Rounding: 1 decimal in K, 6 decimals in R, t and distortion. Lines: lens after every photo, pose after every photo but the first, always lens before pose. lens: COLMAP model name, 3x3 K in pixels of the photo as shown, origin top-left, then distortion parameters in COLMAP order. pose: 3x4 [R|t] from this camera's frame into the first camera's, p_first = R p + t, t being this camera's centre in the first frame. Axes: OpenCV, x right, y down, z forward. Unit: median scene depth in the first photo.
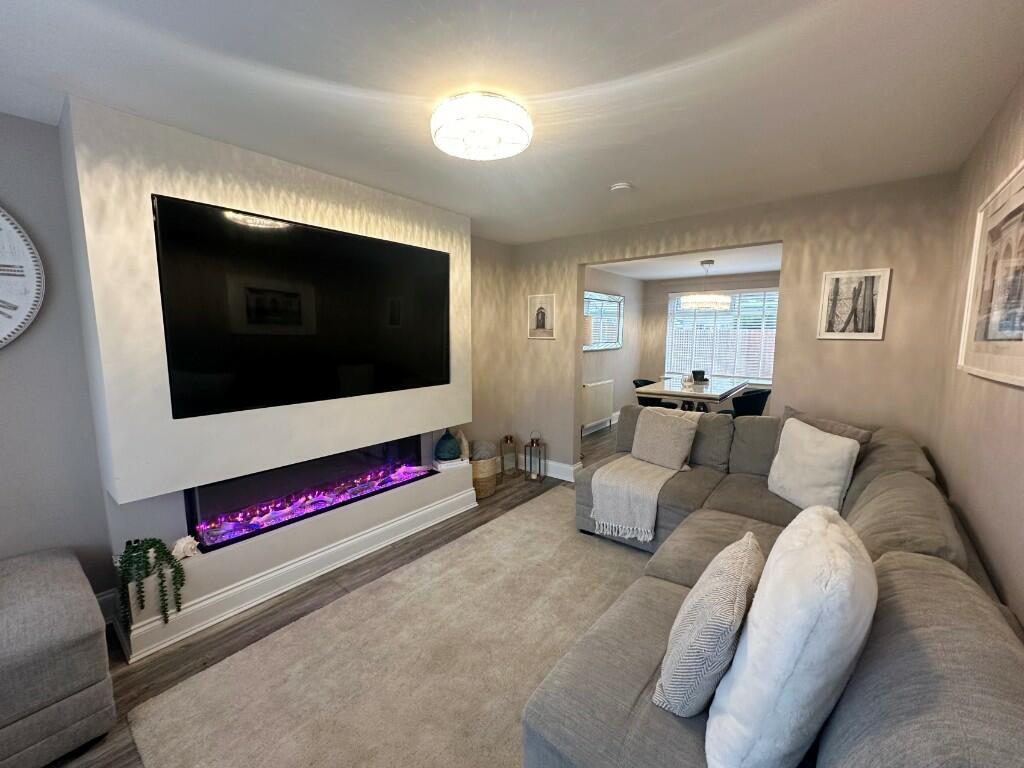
lens RADIAL K [[415.1, 0, 510.8], [0, 415.1, 385.3], [0, 0, 1]] dist [0.001741, 0.000168]
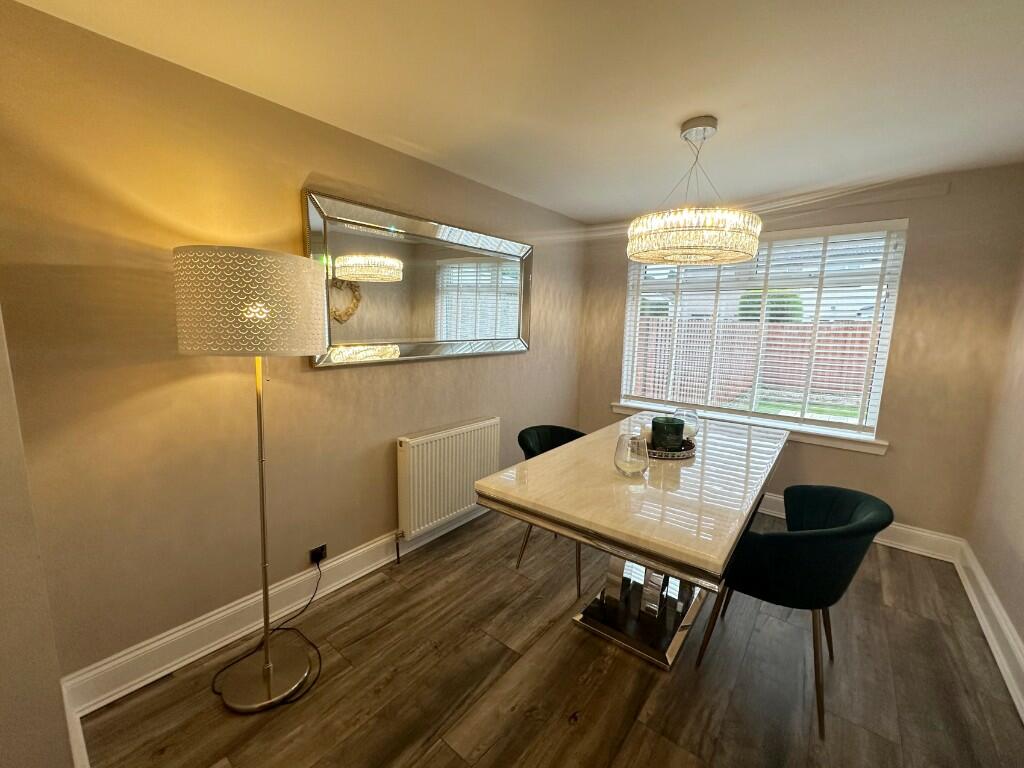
lens RADIAL K [[415.1, 0, 510.8], [0, 415.1, 385.3], [0, 0, 1]] dist [0.001741, 0.000168]
pose [[0.999997, -0.000499, -0.002520, 0.232113], [0.000472, 0.999940, -0.010919, -0.038371], [0.002525, 0.010918, 0.999937, 0.471352]]
